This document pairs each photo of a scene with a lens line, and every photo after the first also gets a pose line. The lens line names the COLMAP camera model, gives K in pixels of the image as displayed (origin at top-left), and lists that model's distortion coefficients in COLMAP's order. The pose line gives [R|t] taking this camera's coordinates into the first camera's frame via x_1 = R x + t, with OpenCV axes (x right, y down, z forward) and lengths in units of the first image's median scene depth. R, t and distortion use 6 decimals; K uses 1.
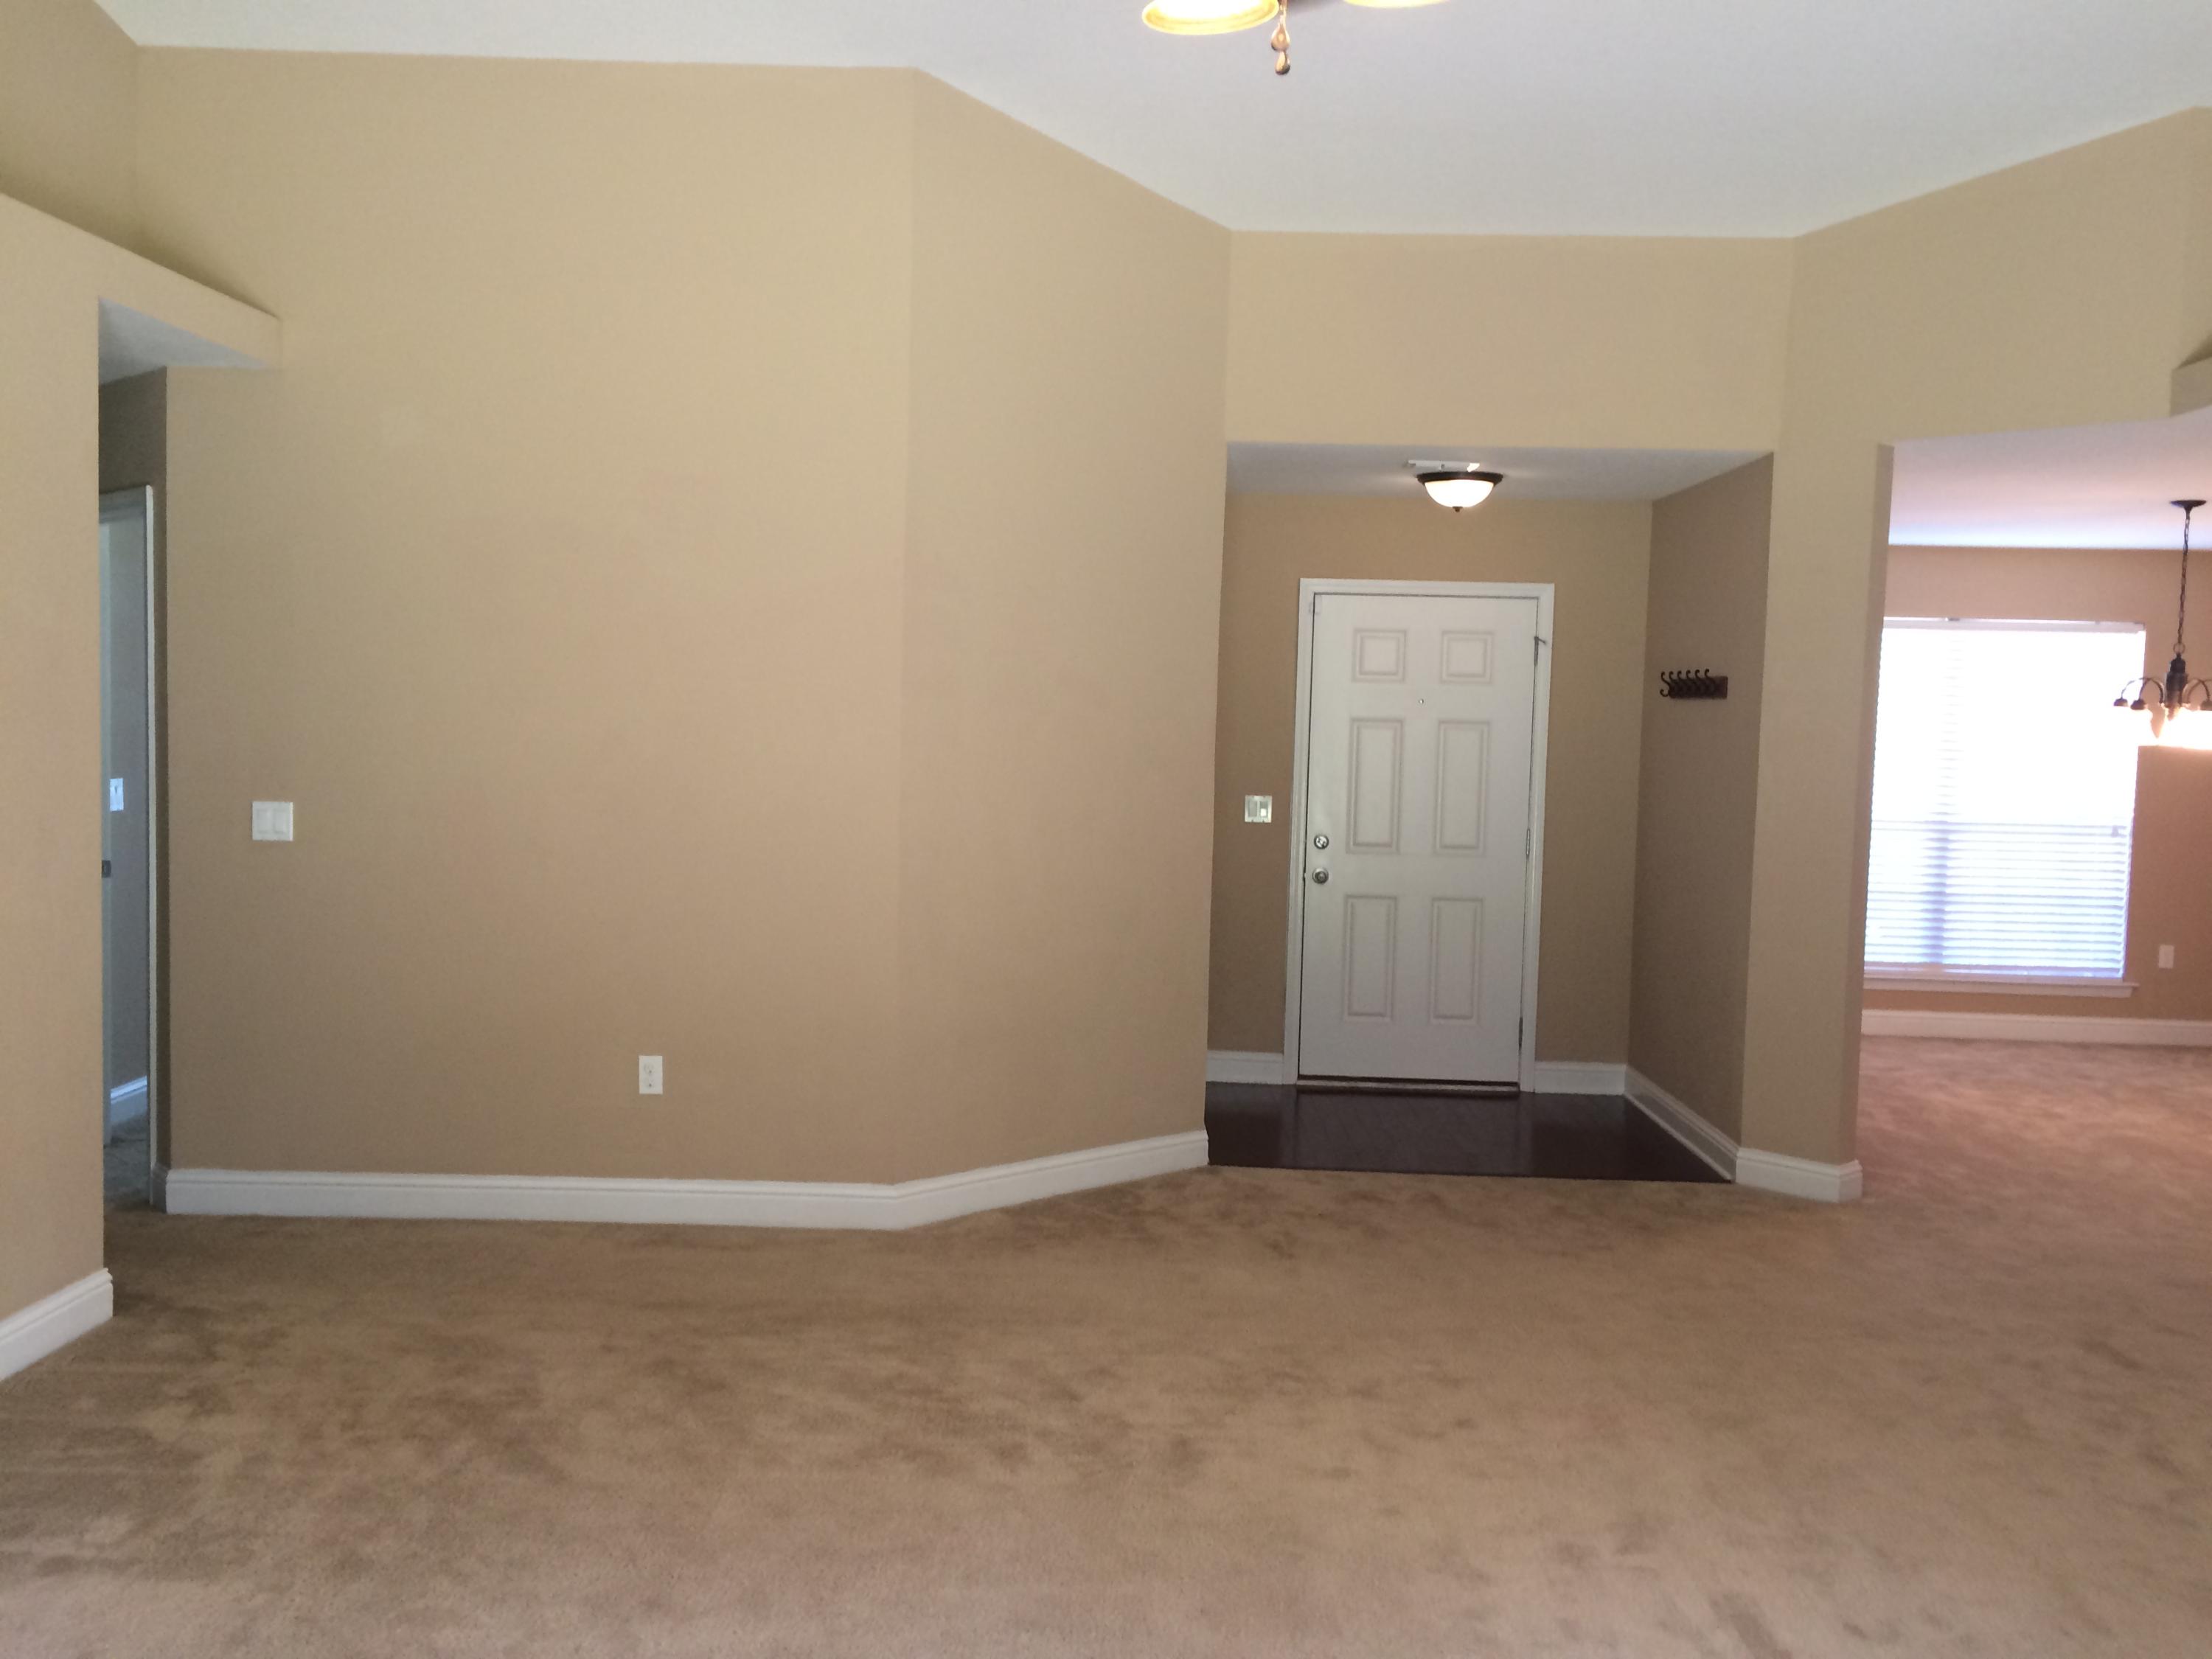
lens RADIAL K [[1875.5, 0, 1126.3], [0, 1875.5, 815.7], [0, 0, 1]] dist [0.083994, -0.104704]
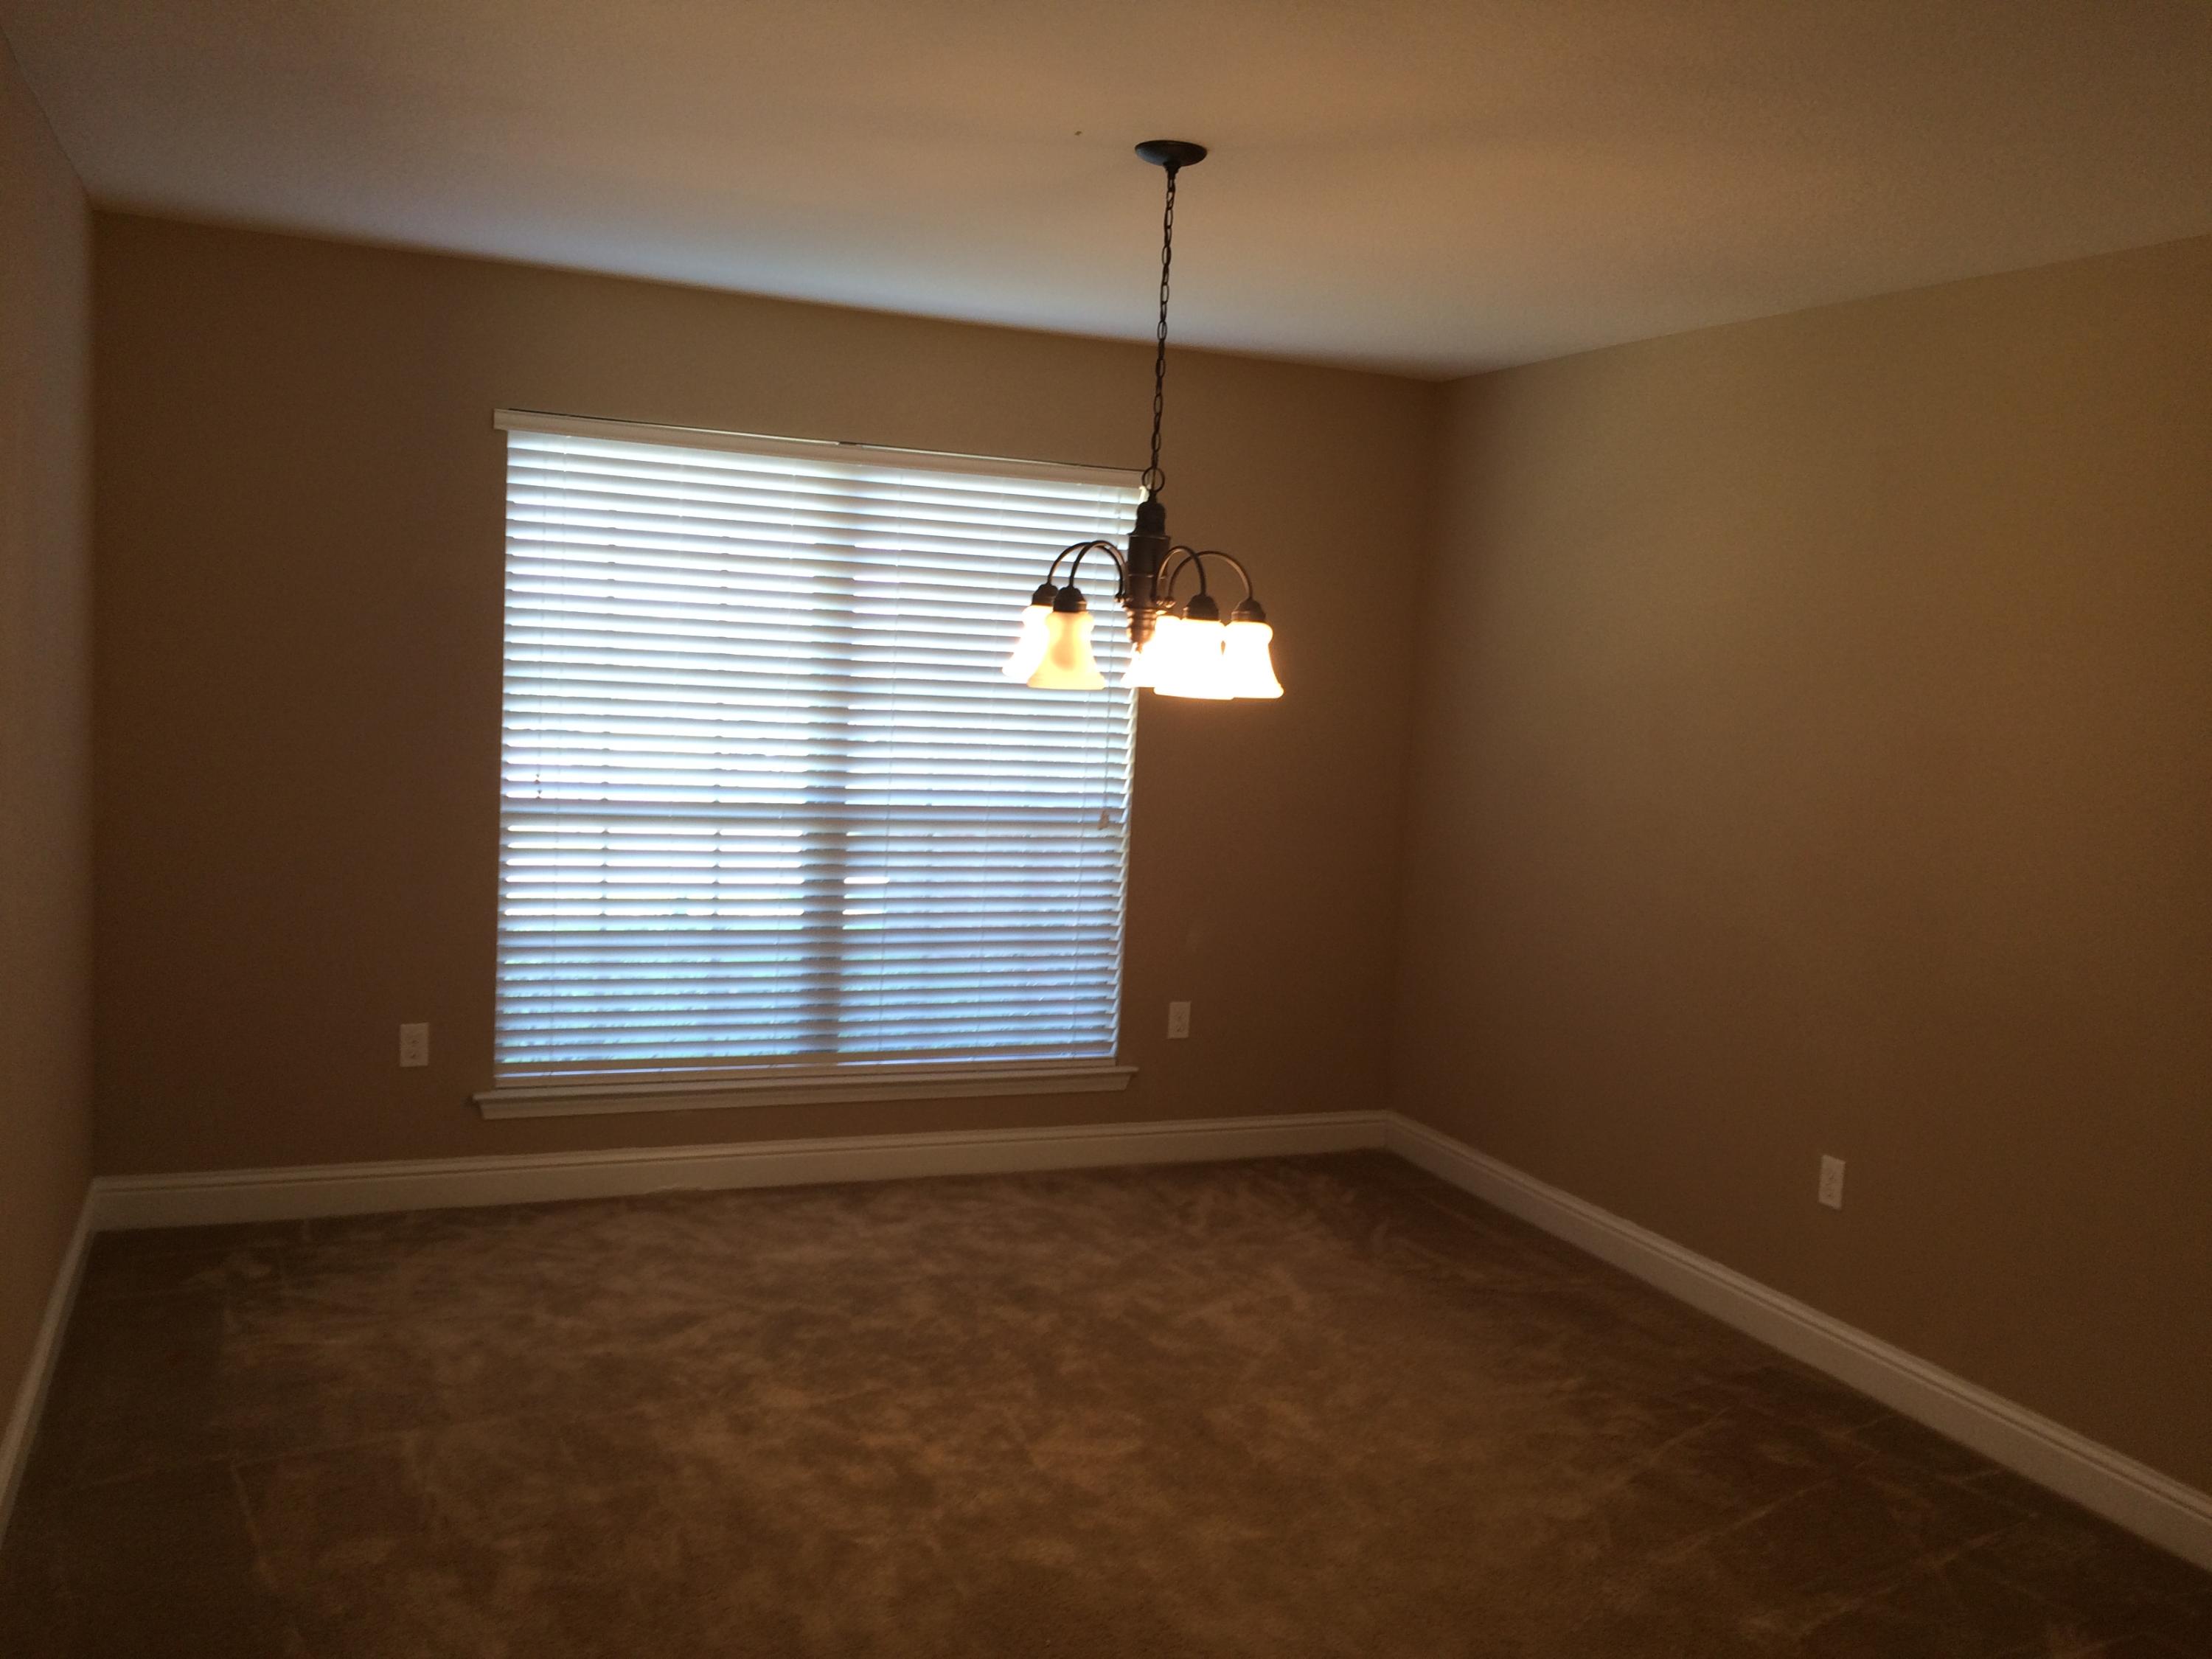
lens RADIAL K [[1875.5, 0, 1102.6], [0, 1875.5, 825.7], [0, 0, 1]] dist [0.083994, -0.104704]
pose [[0.914324, -0.021028, 0.404438, 0.357627], [-0.002983, 0.998274, 0.058647, -0.031174], [-0.404973, -0.054829, 0.912683, 0.588788]]
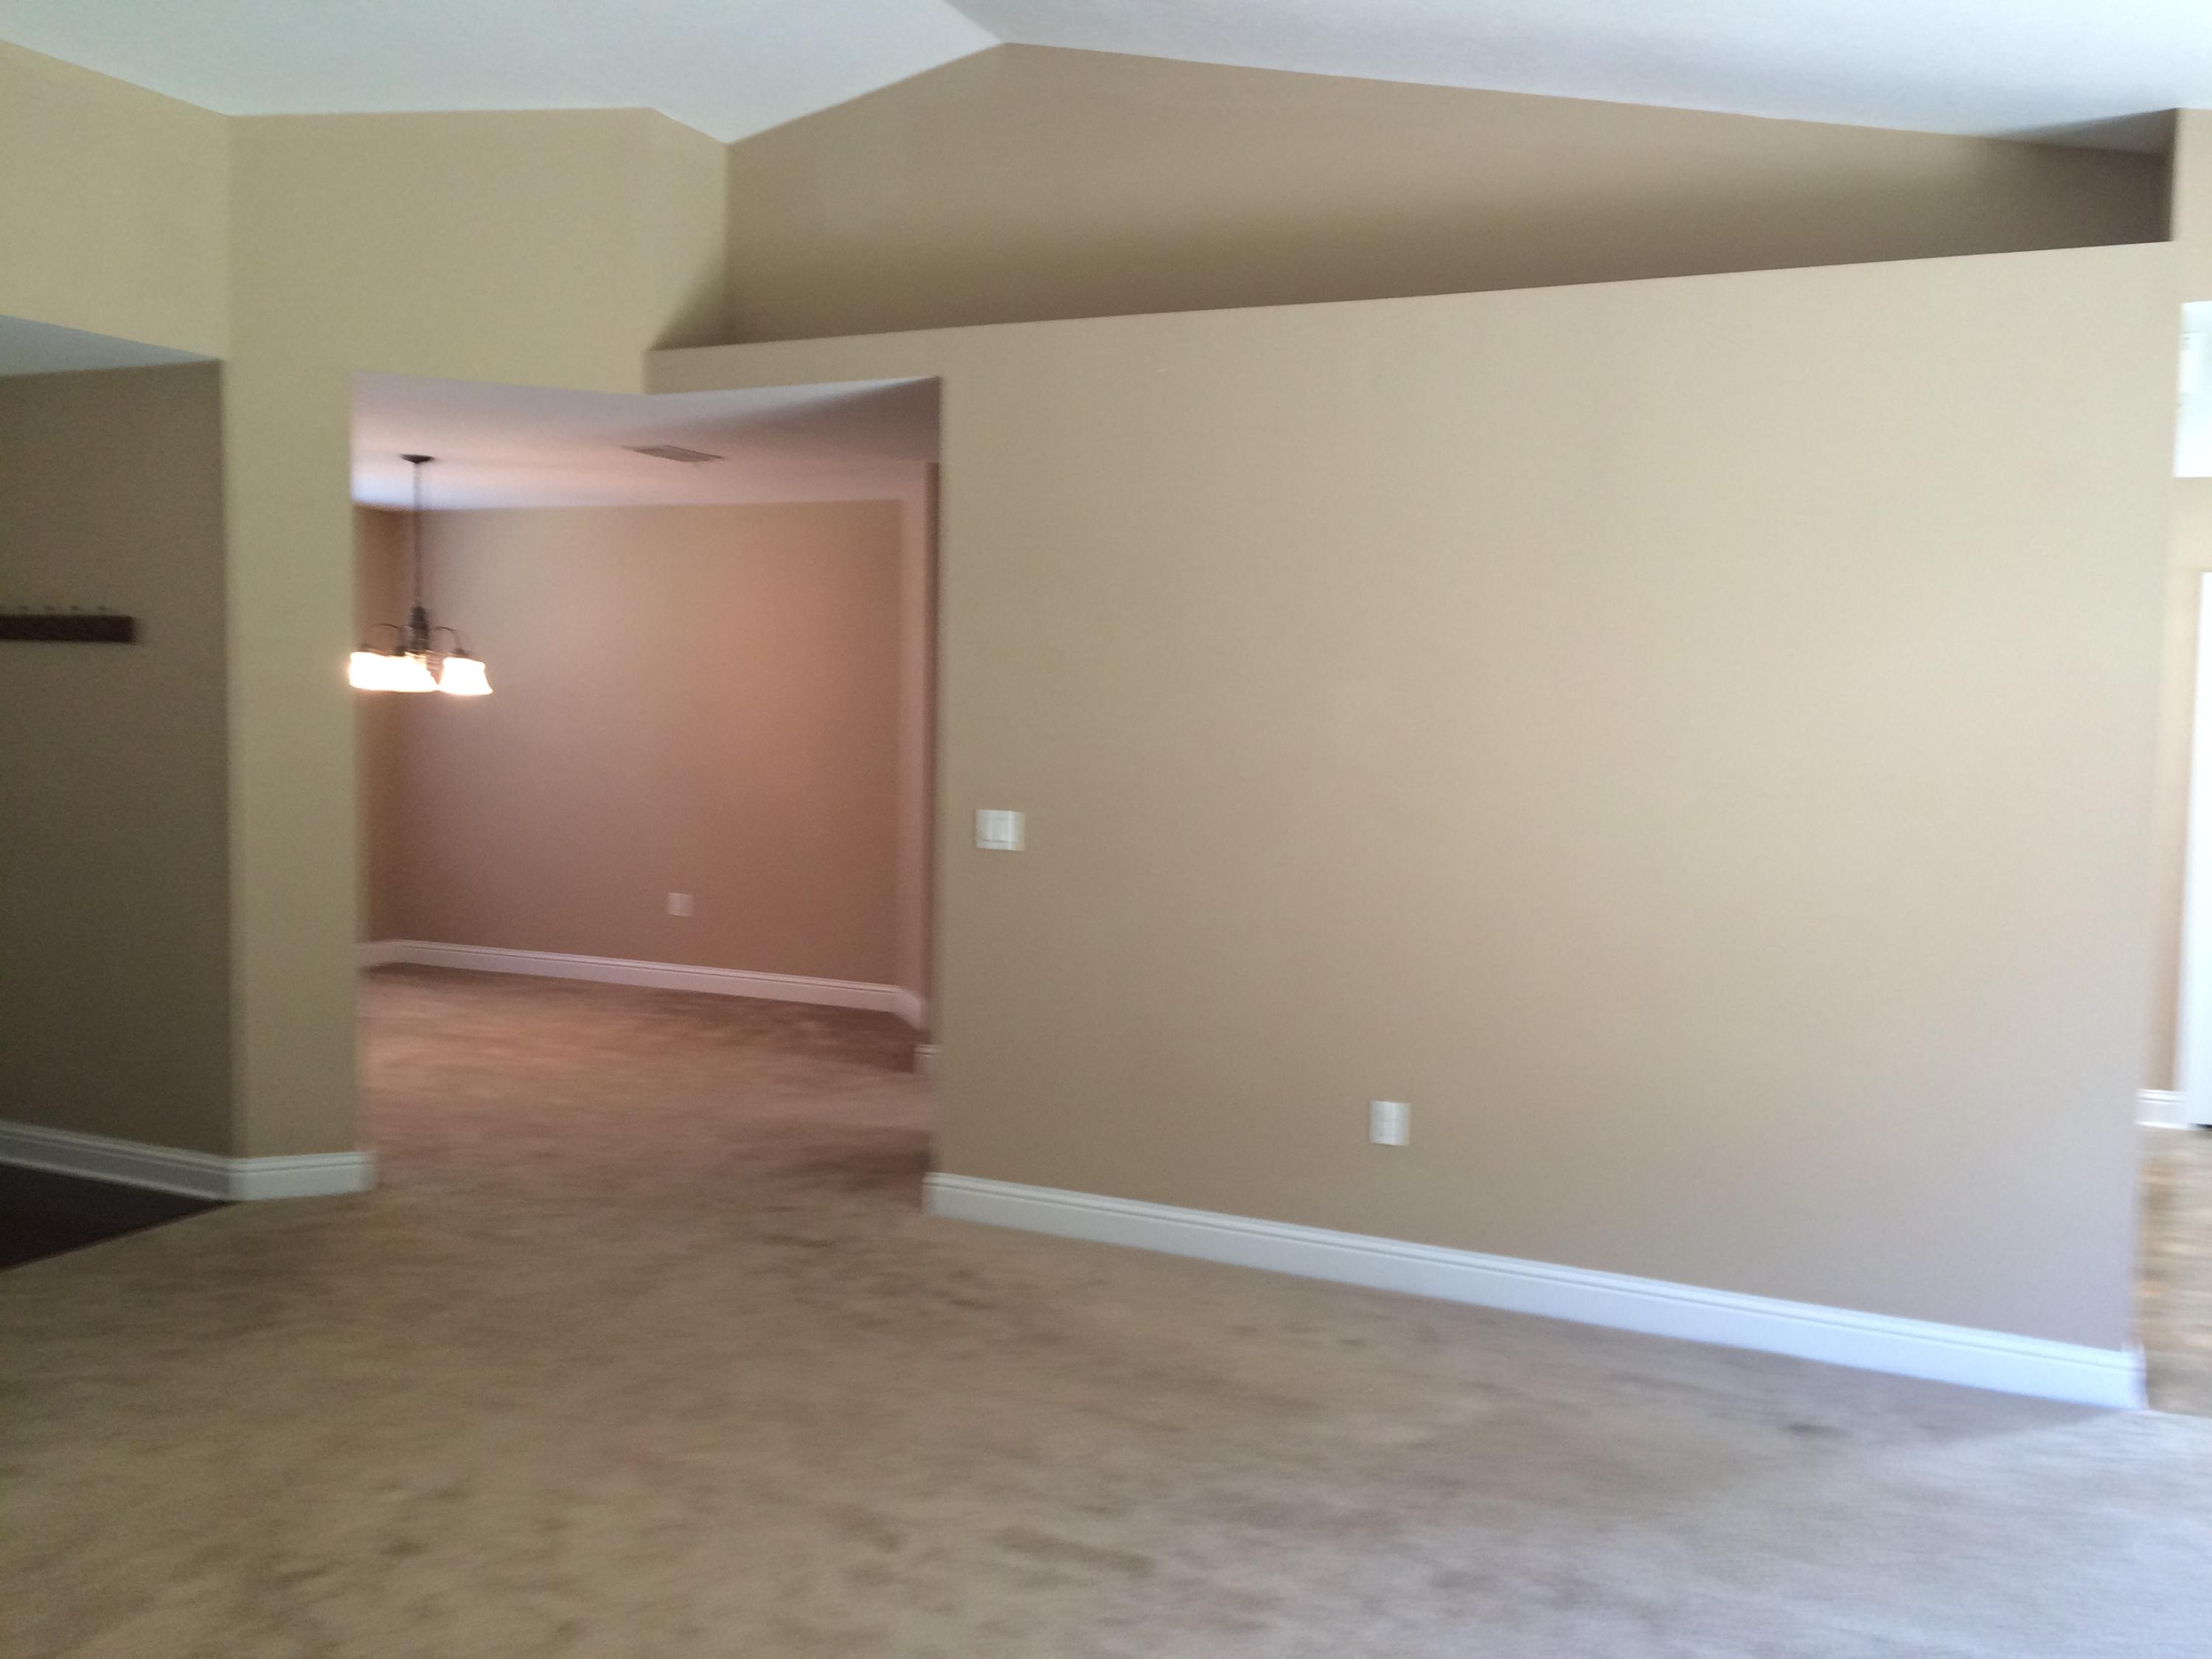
lens RADIAL K [[1875.5, 0, 1104.4], [0, 1875.5, 828.8], [0, 0, 1]] dist [0.083994, -0.104704]
pose [[0.409832, -0.079921, 0.908653, -0.251792], [0.036678, 0.996792, 0.071131, -0.021383], [-0.911423, 0.004176, 0.411448, 0.228963]]
